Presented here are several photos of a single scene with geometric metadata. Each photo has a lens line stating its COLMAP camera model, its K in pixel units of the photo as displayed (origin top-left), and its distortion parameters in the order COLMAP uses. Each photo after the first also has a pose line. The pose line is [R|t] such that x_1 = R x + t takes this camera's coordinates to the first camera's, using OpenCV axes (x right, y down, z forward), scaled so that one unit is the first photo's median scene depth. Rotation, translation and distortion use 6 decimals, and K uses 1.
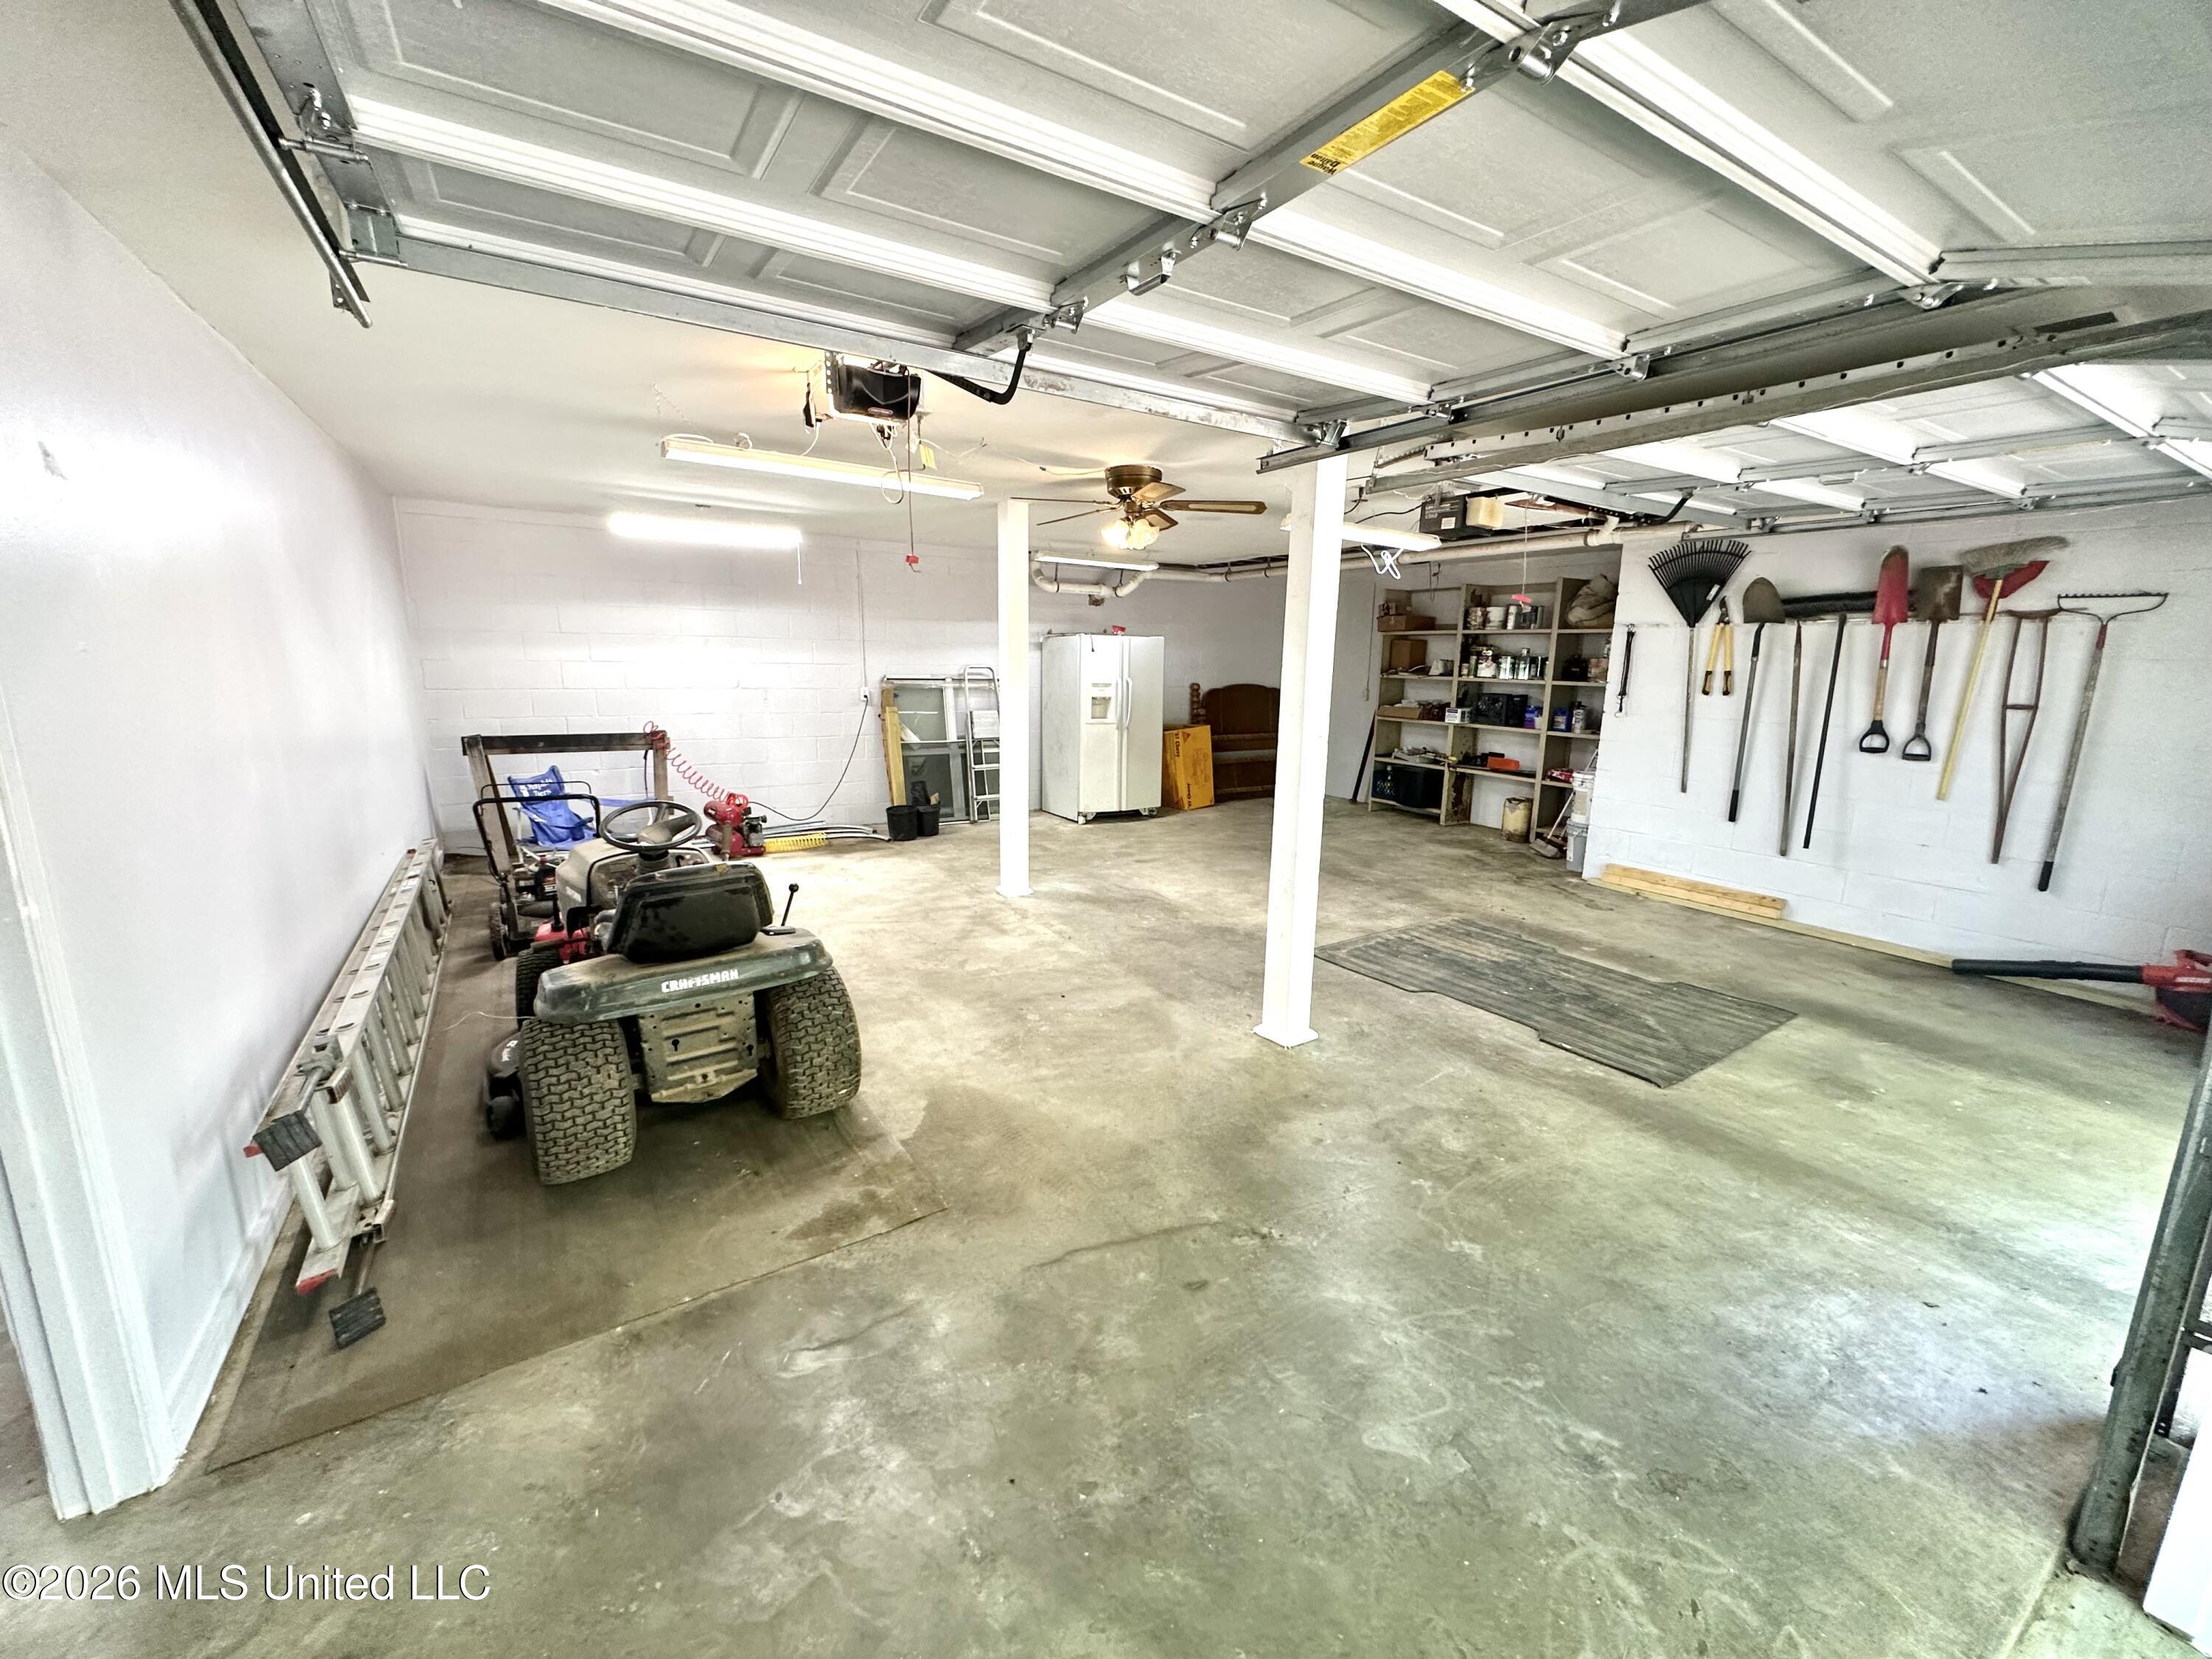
lens RADIAL K [[881.6, 0, 1107.4], [0, 881.6, 828.6], [0, 0, 1]] dist [-0.002262, 0.000414]
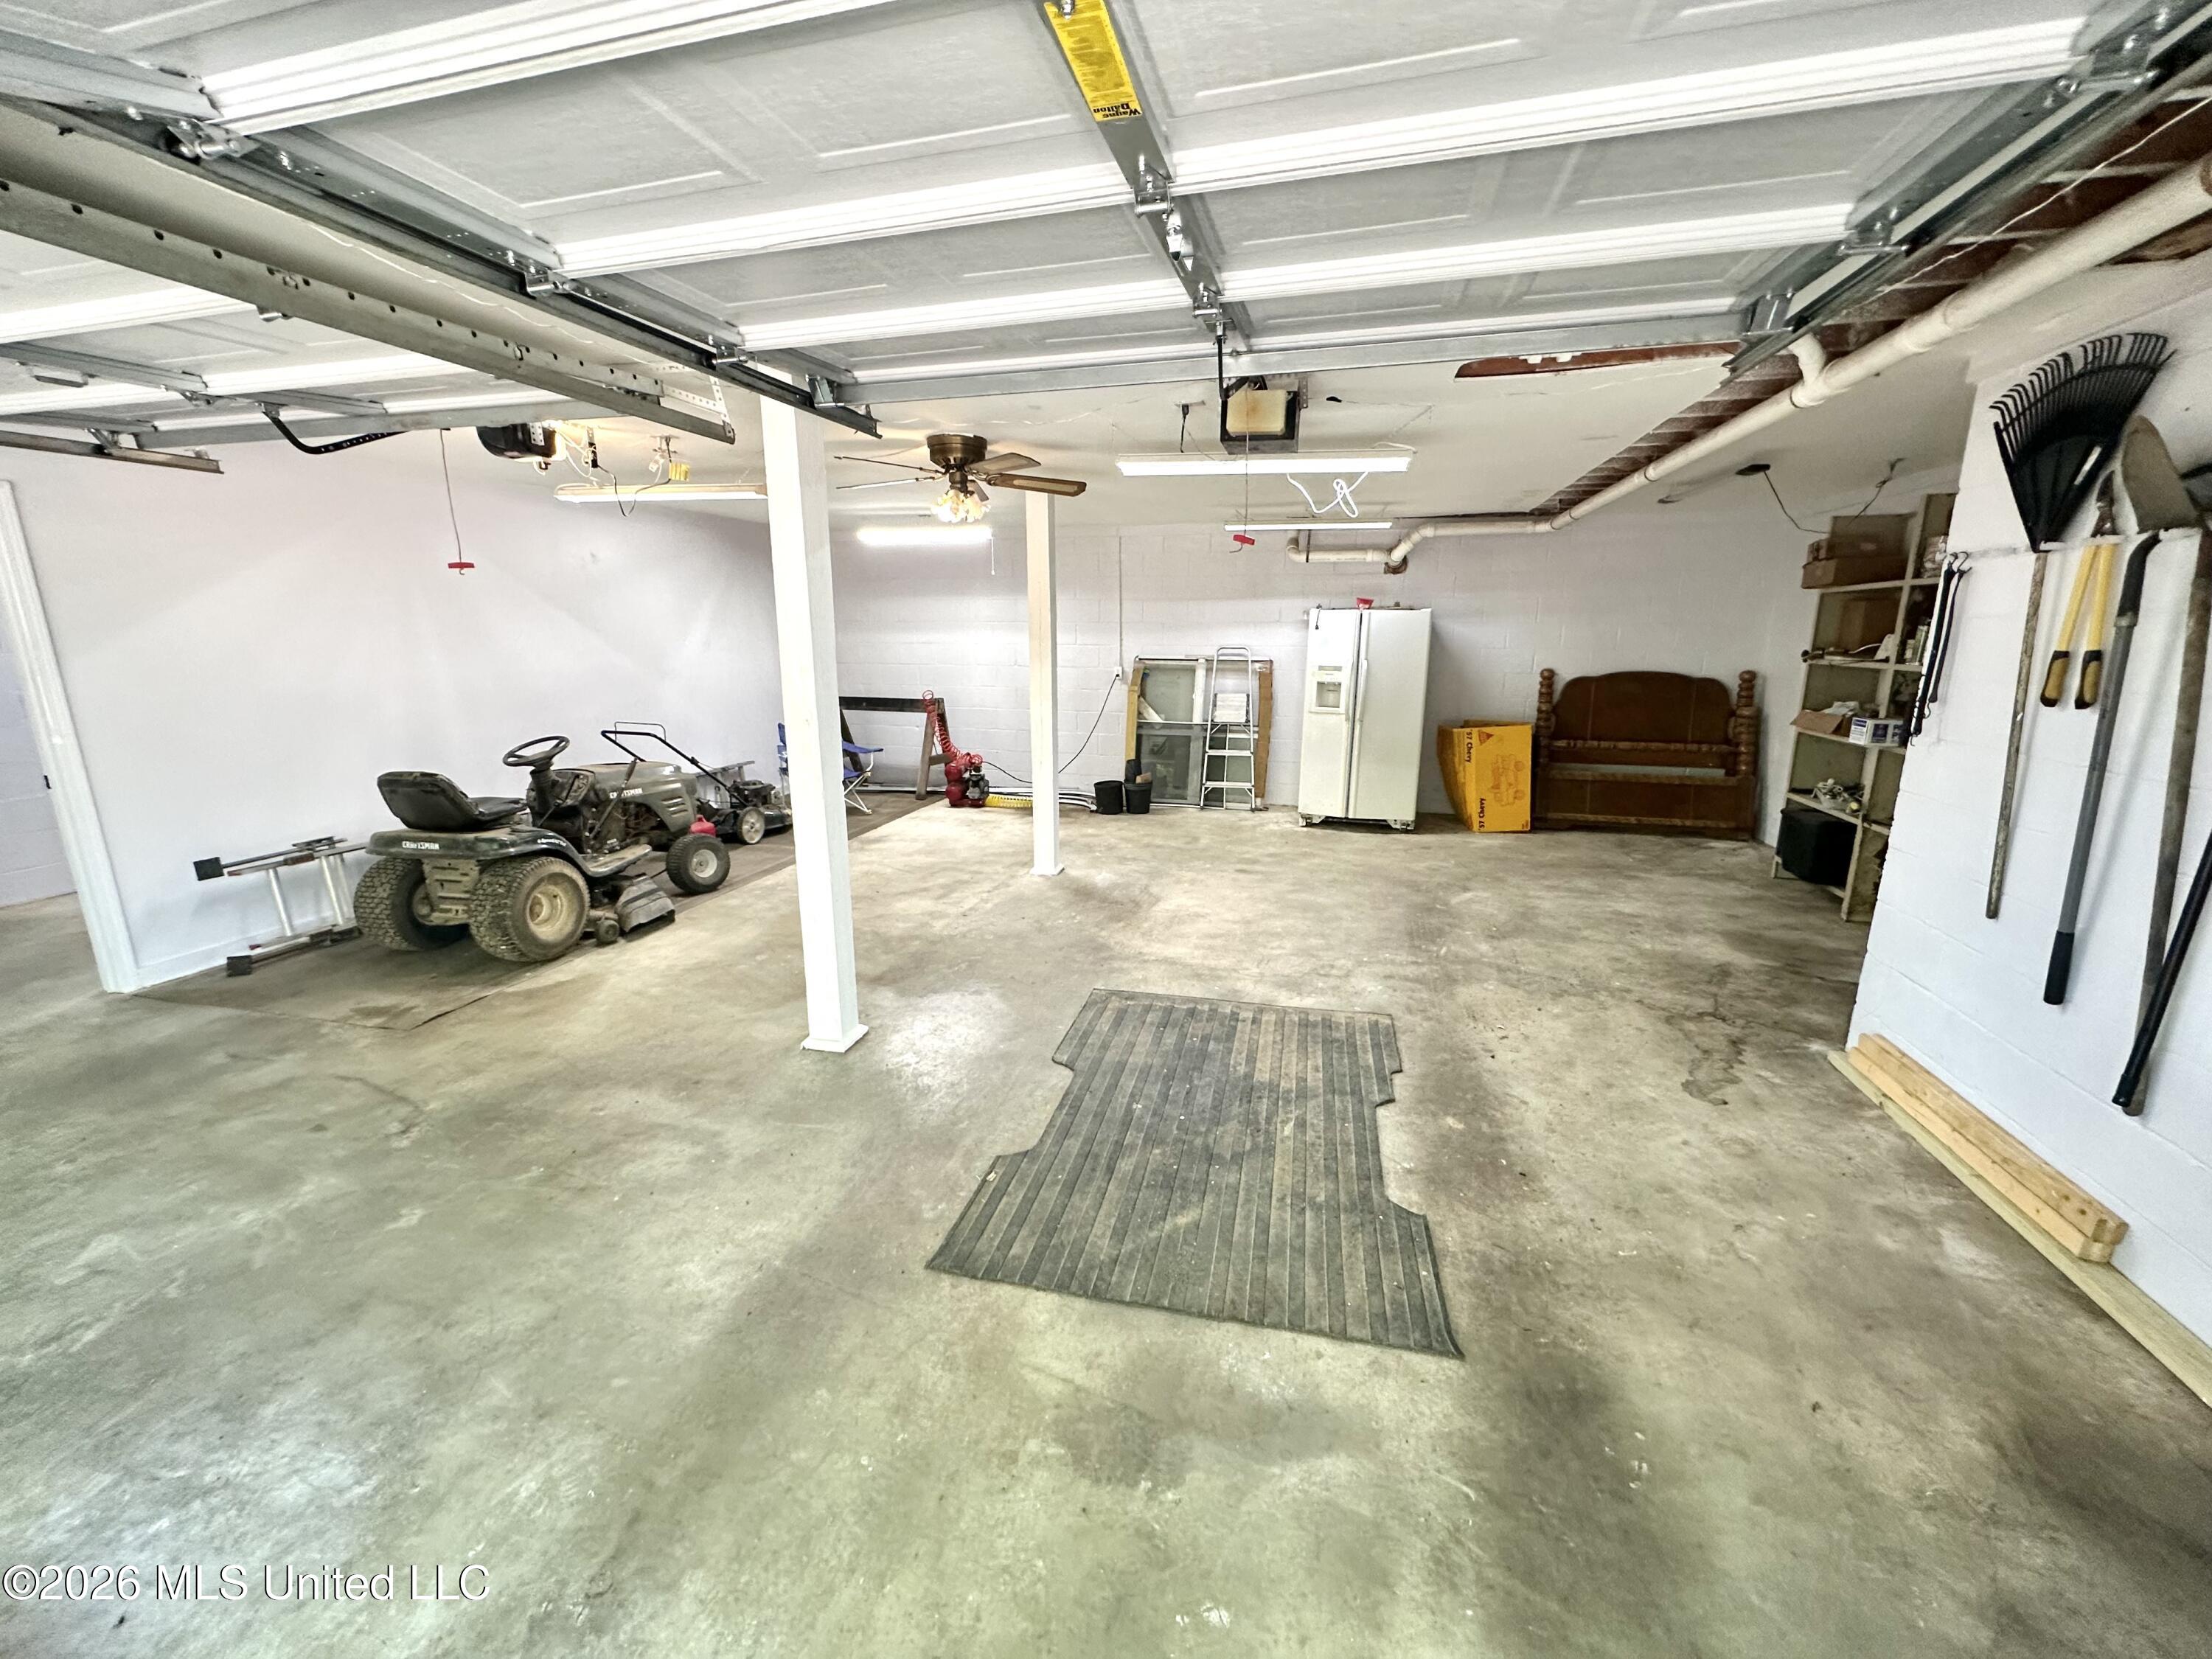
lens RADIAL K [[881.6, 0, 1106.4], [0, 881.6, 826.7], [0, 0, 1]] dist [-0.002262, 0.000414]
pose [[0.678522, 0.144112, -0.720305, 0.768172], [-0.131697, 0.988545, 0.073722, -0.070977], [0.722678, 0.044840, 0.689728, 0.408315]]
